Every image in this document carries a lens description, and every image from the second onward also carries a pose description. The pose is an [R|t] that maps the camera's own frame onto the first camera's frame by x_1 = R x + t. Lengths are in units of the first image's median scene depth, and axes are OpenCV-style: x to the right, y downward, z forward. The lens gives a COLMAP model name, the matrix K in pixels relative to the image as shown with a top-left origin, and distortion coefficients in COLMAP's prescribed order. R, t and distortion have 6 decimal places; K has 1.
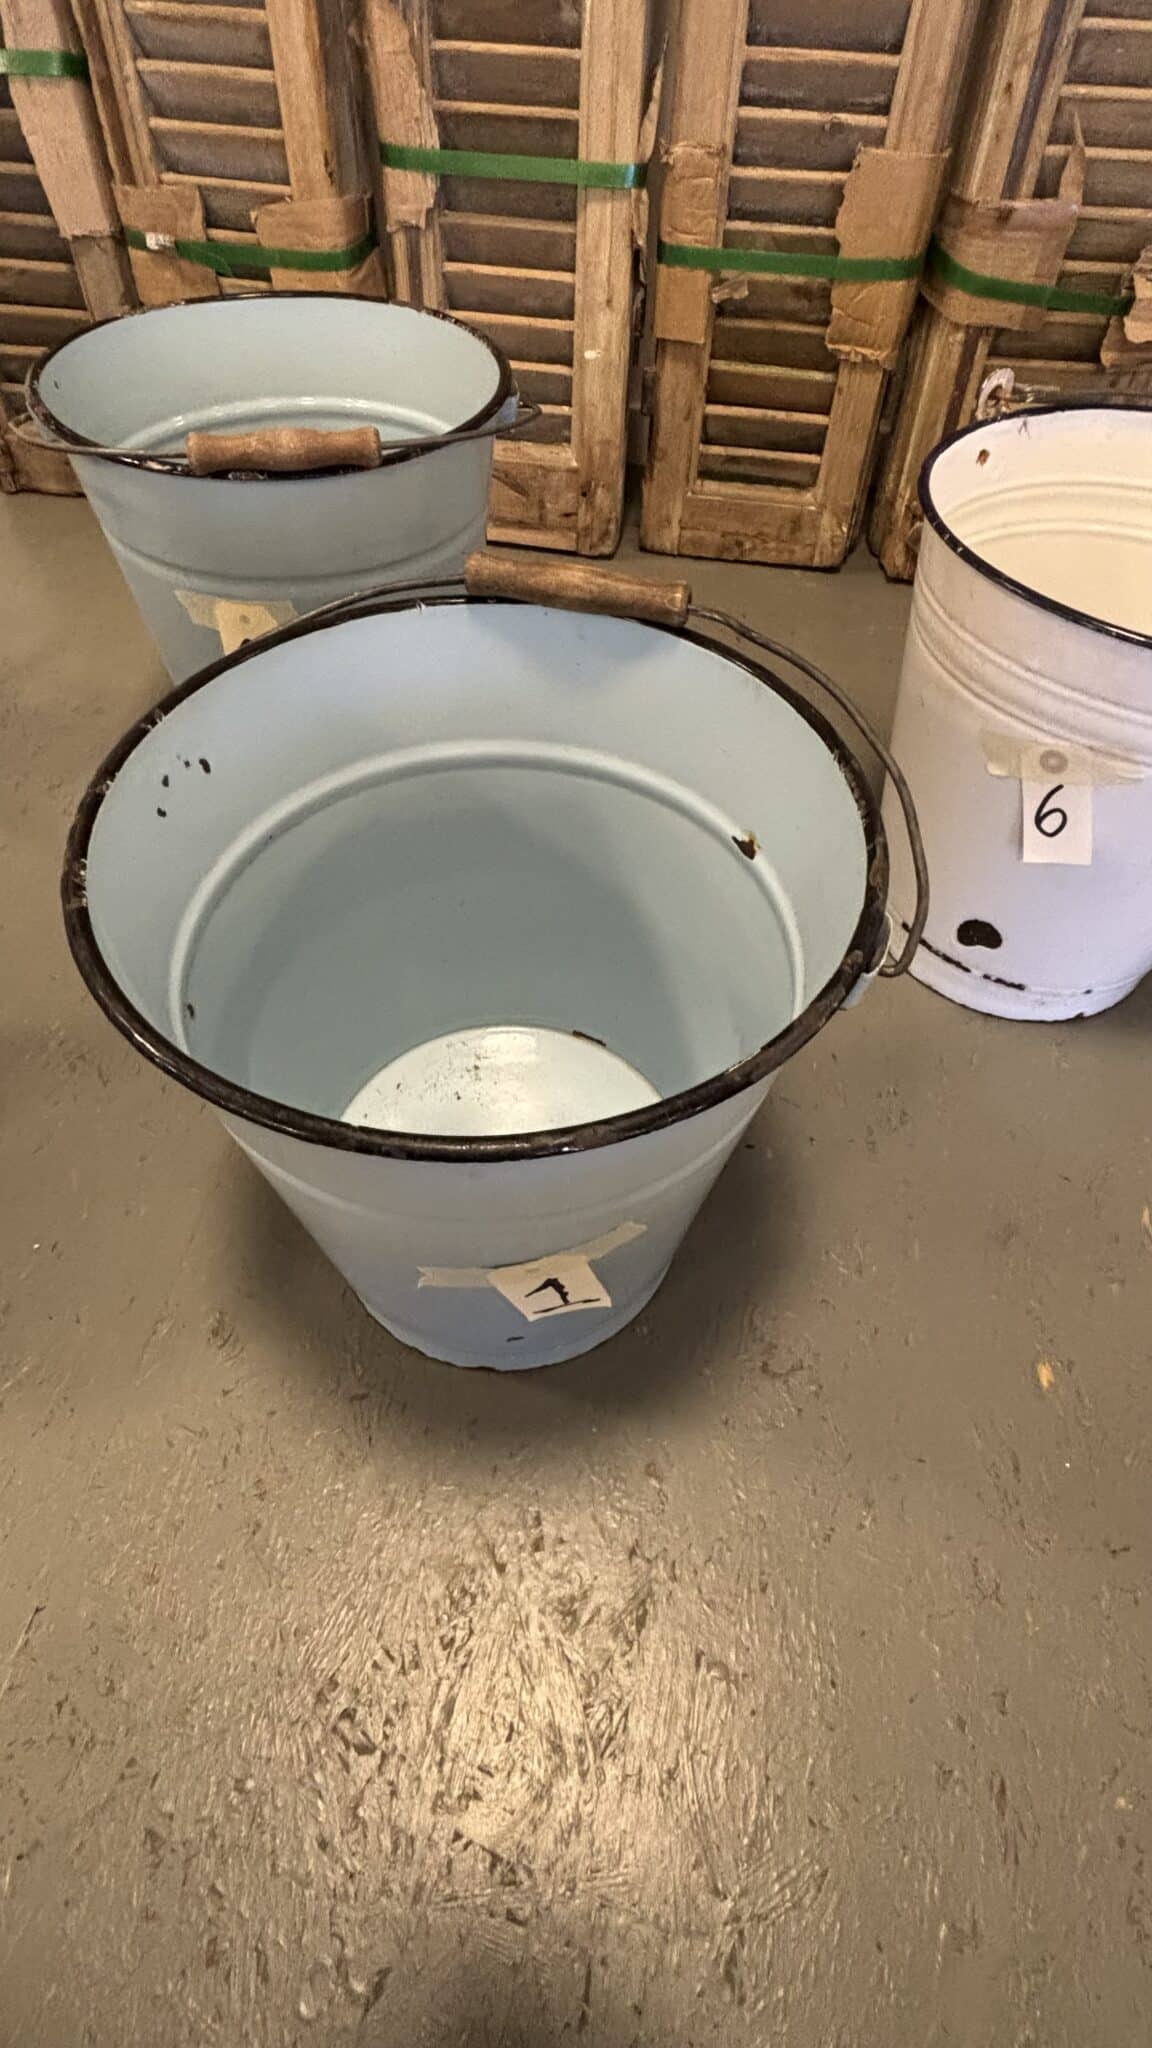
lens RADIAL K [[1002.0, 0, 578.6], [0, 1002.0, 1022.4], [0, 0, 1]] dist [-0.008194, 0.001699]
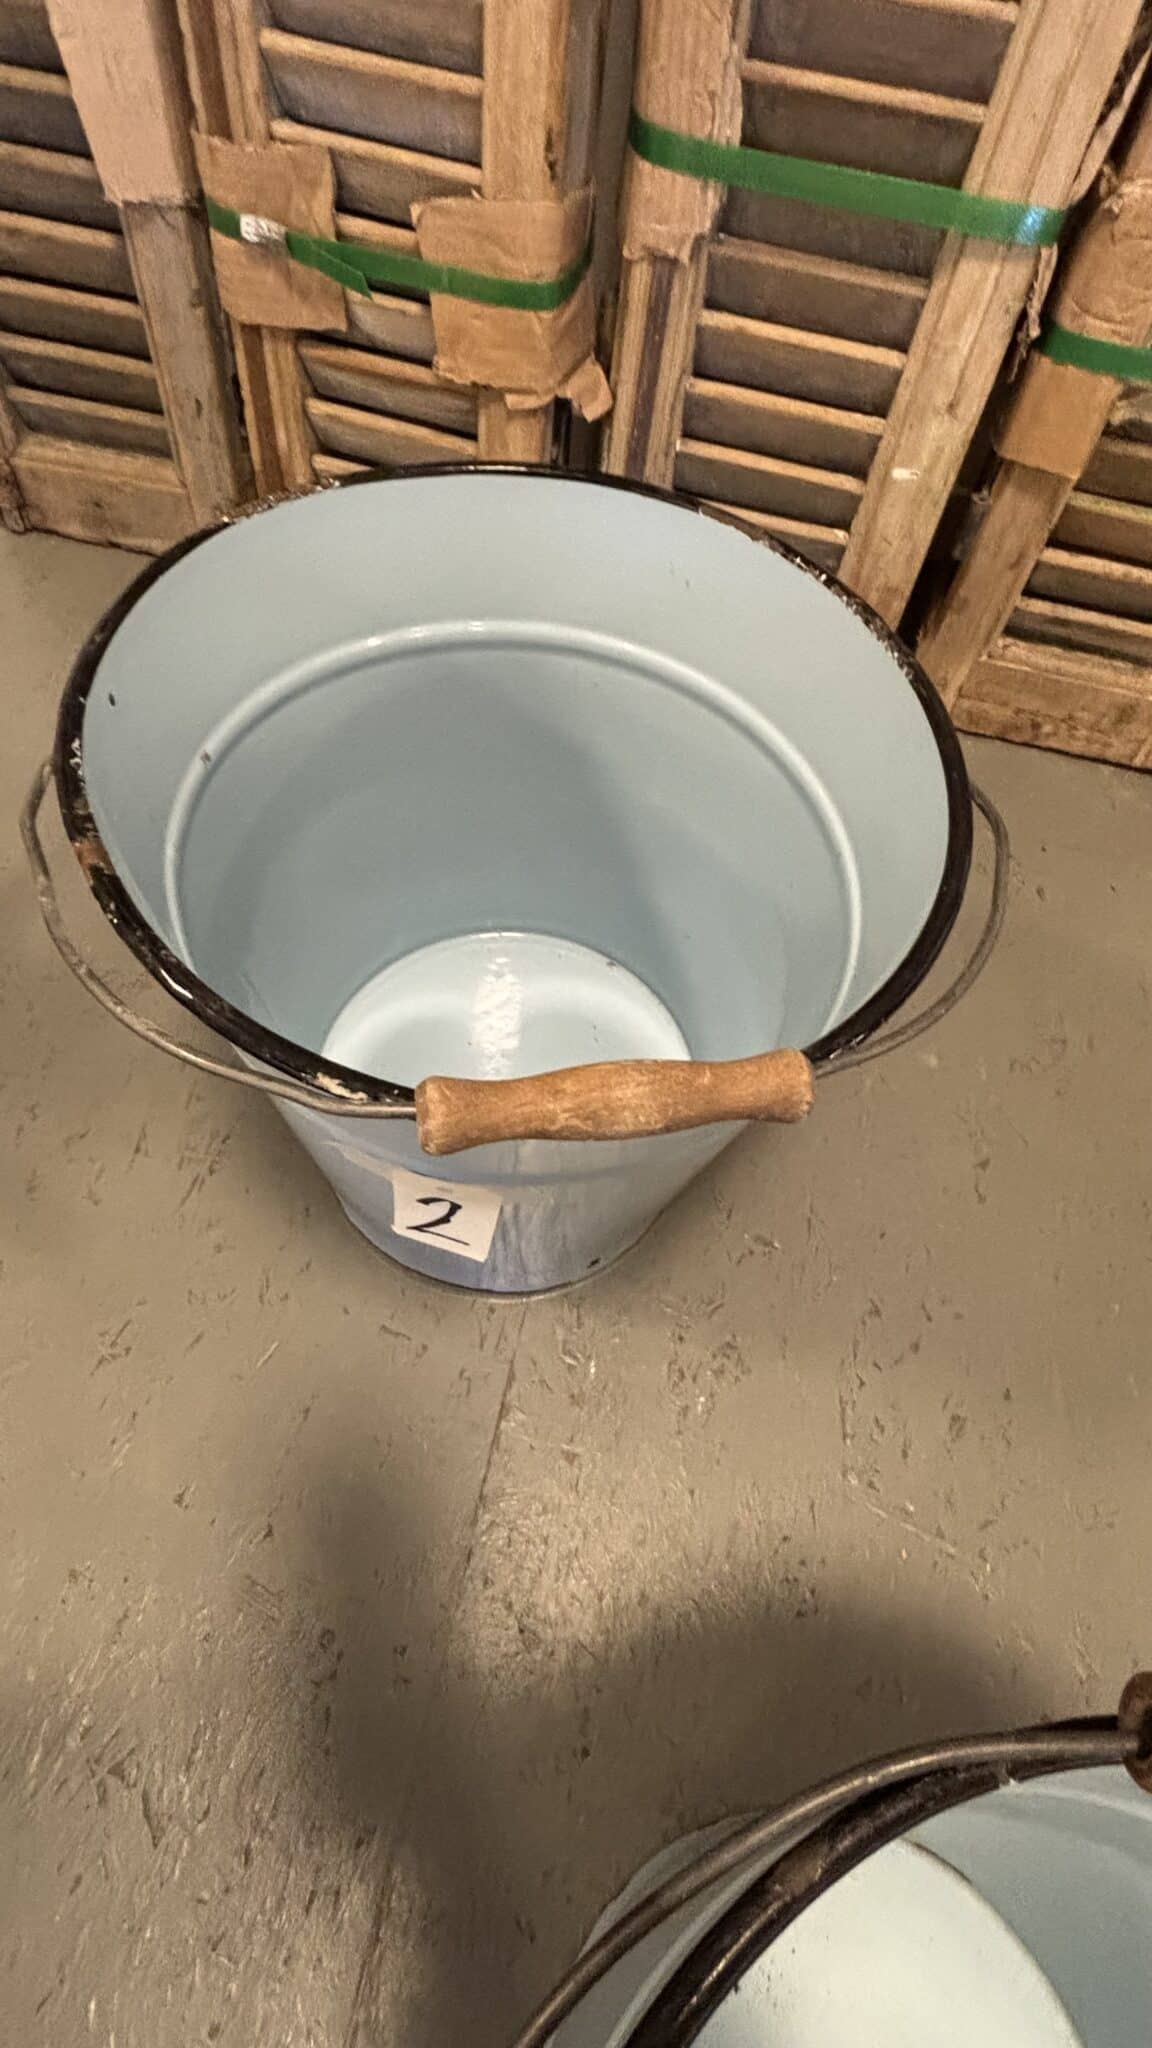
lens RADIAL K [[1002.0, 0, 574.2], [0, 1002.0, 1011.3], [0, 0, 1]] dist [-0.008194, 0.001699]
pose [[0.996139, 0.086712, 0.013732, -0.188283], [-0.087708, 0.989792, 0.112338, -0.382388], [-0.003851, -0.113109, 0.993575, 0.310803]]
